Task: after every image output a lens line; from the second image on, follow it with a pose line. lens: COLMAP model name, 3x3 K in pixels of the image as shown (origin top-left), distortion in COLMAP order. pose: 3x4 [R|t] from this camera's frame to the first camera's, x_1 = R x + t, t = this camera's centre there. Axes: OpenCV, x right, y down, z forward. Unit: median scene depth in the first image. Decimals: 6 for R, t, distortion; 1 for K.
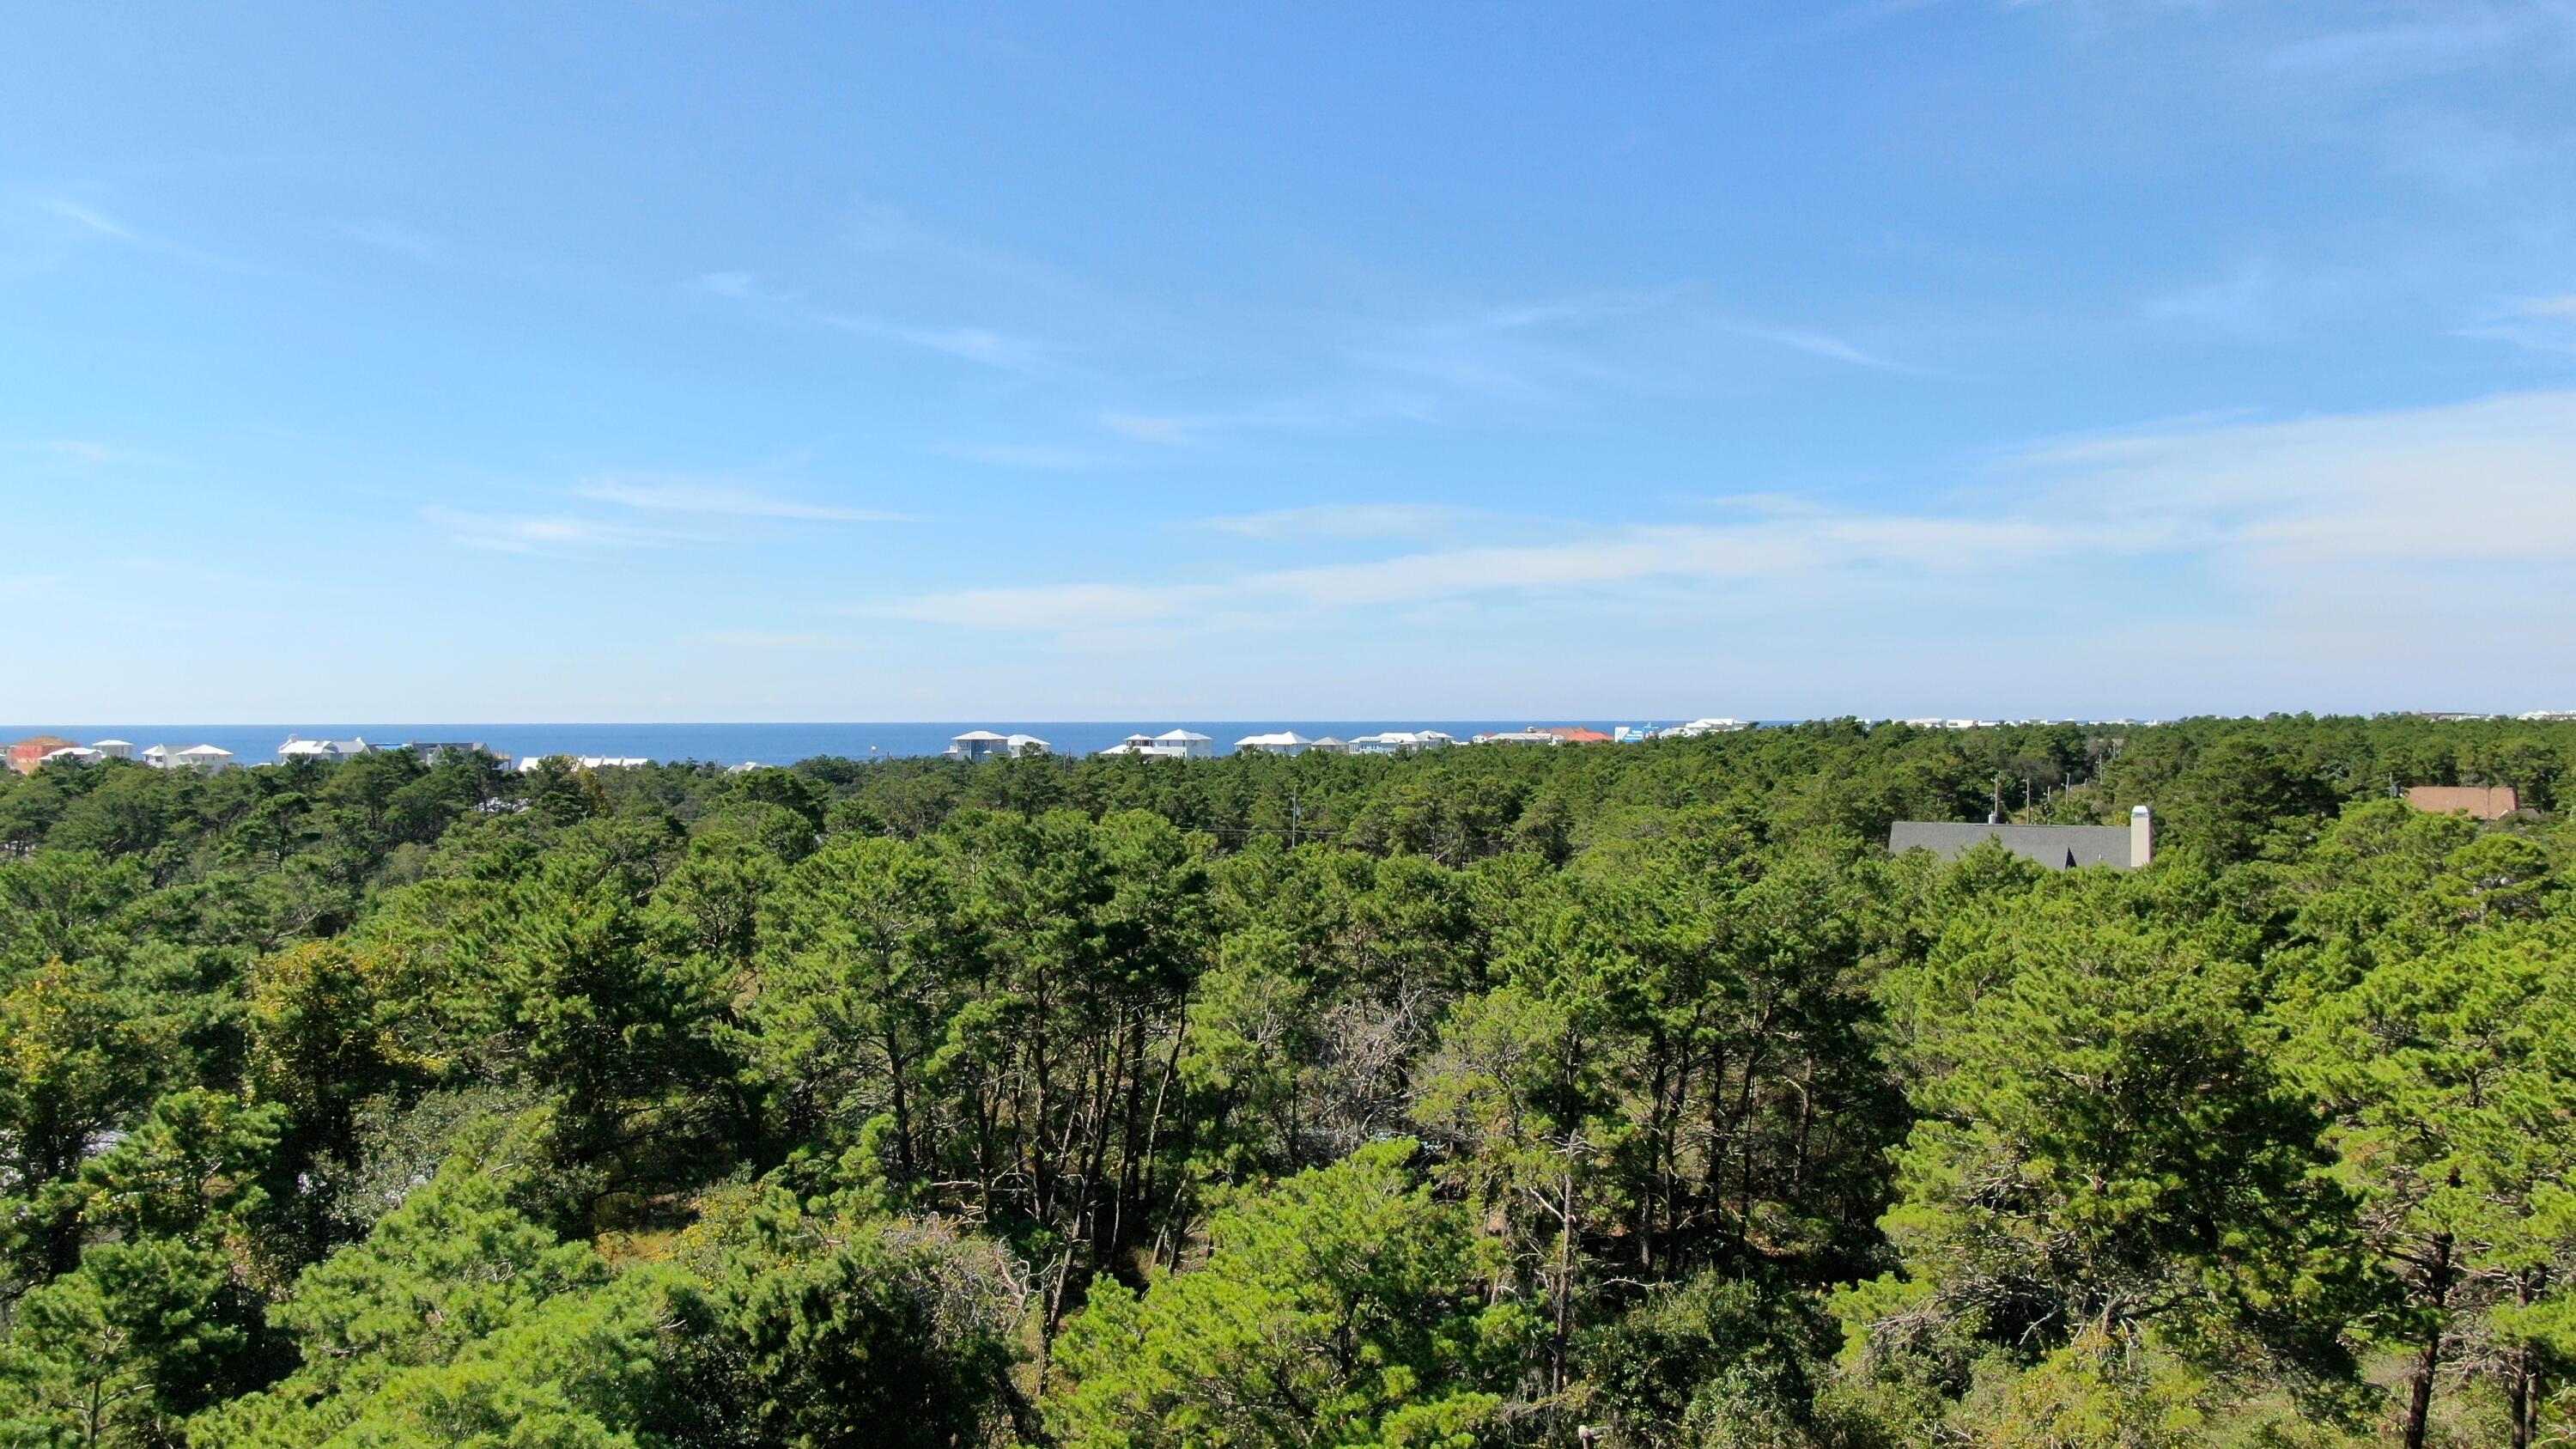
lens RADIAL K [[1906.5, 0, 1289.7], [0, 1906.5, 734.1], [0, 0, 1]] dist [-0.019990, 0.017950]
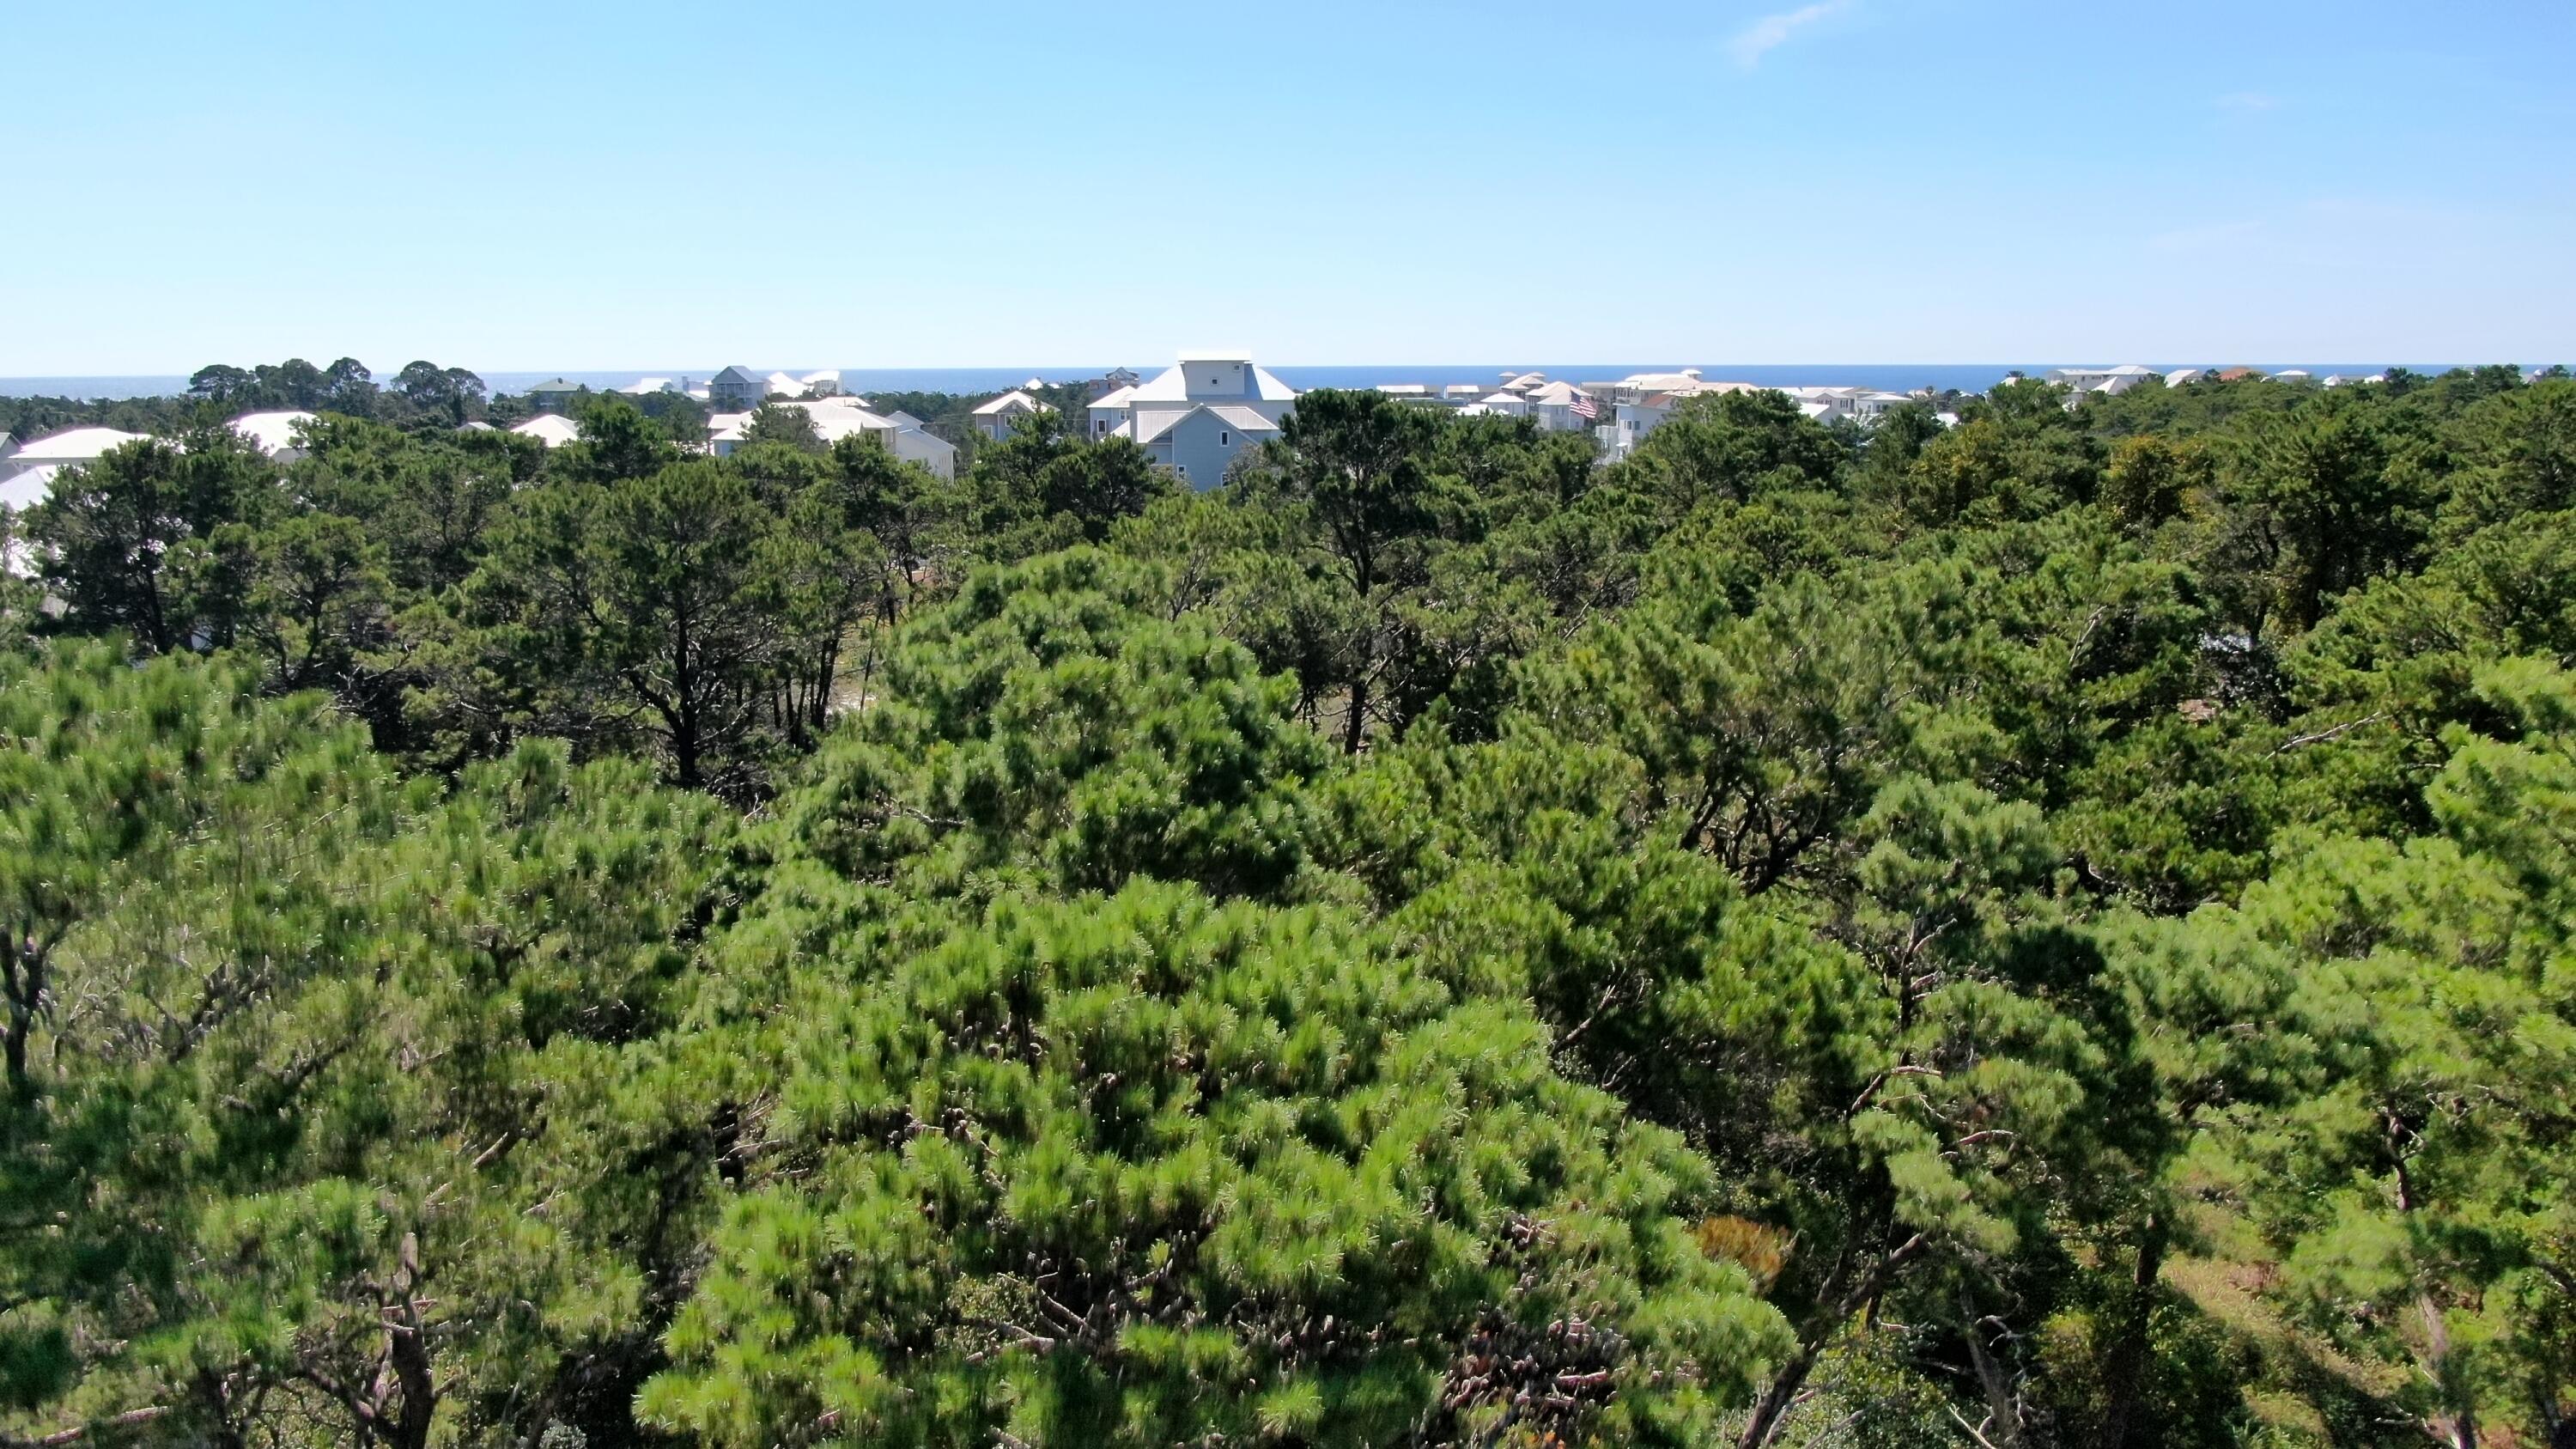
lens RADIAL K [[1940.7, 0, 1257.4], [0, 1940.7, 740.1], [0, 0, 1]] dist [-0.035135, 0.031604]
pose [[0.481026, 0.166691, -0.860714, 0.555720], [-0.005729, 0.982335, 0.187043, 0.060492], [0.876687, -0.085042, 0.473484, -0.442213]]
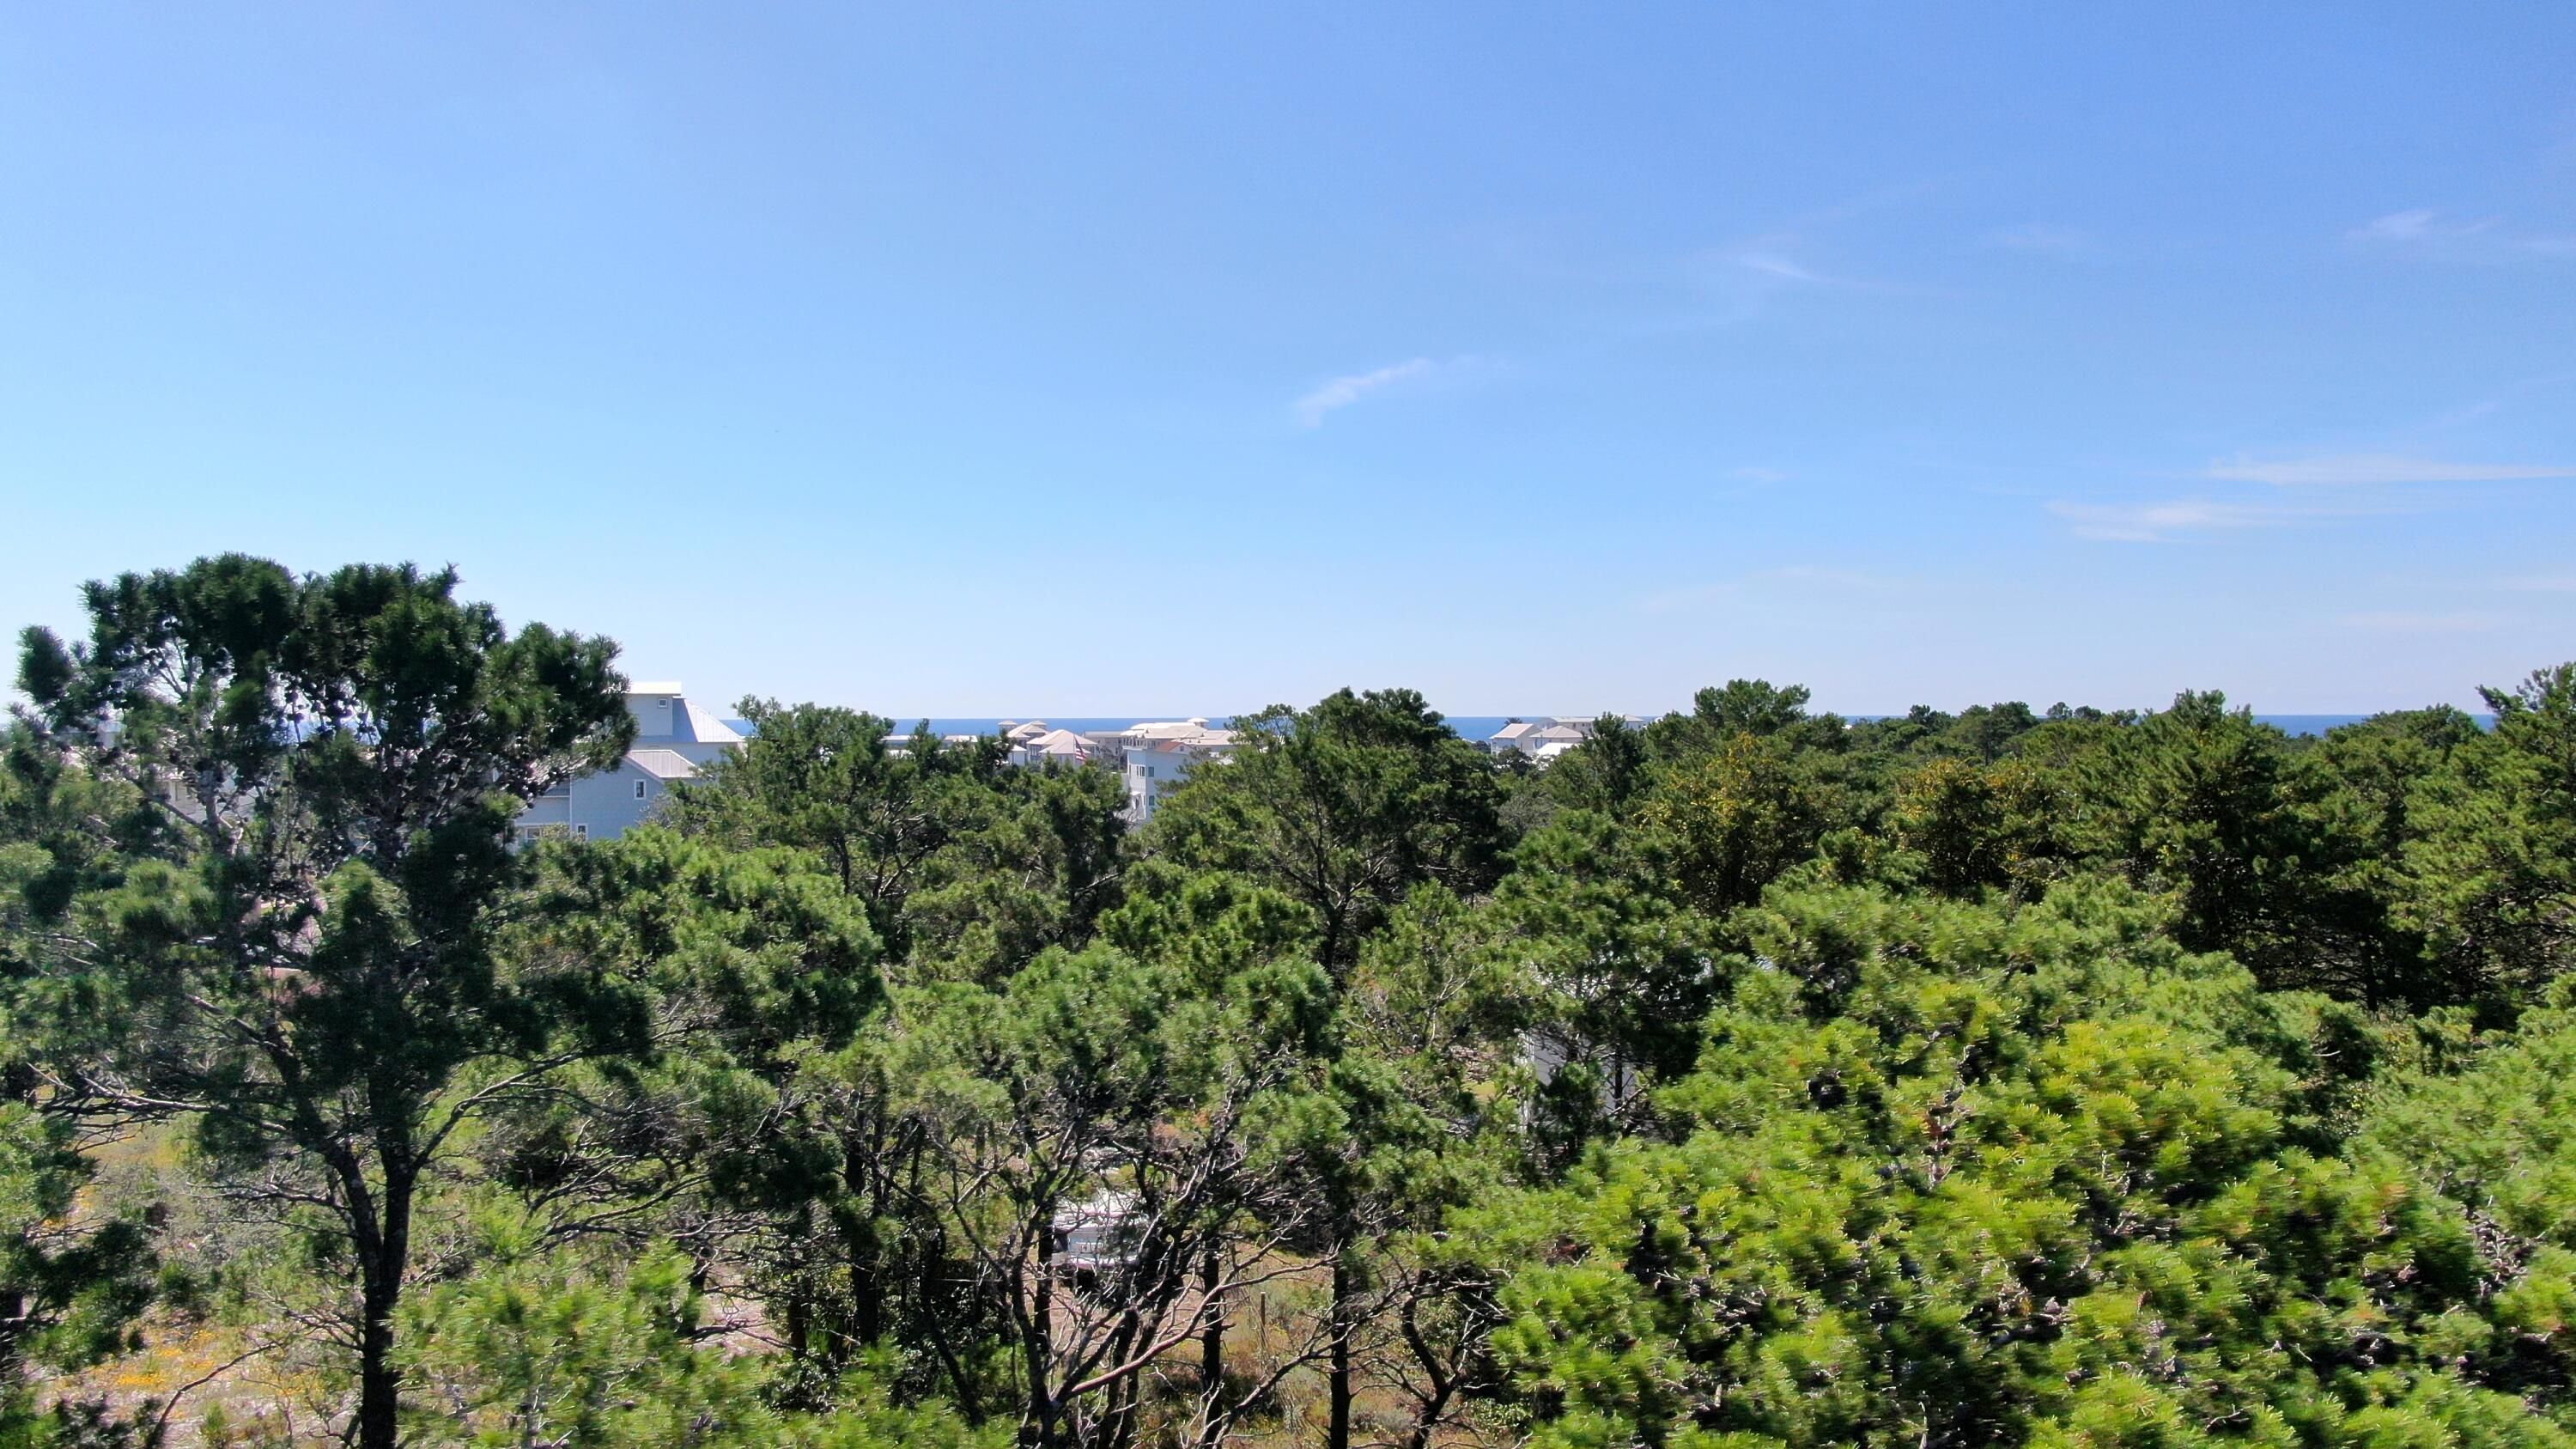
lens RADIAL K [[1906.5, 0, 1286.8], [0, 1906.5, 714.5], [0, 0, 1]] dist [-0.019990, 0.017950]
pose [[0.697019, -0.002125, -0.717050, -0.007390], [-0.005740, 0.999947, -0.008544, 0.093155], [0.717030, 0.010072, 0.696970, -0.008288]]
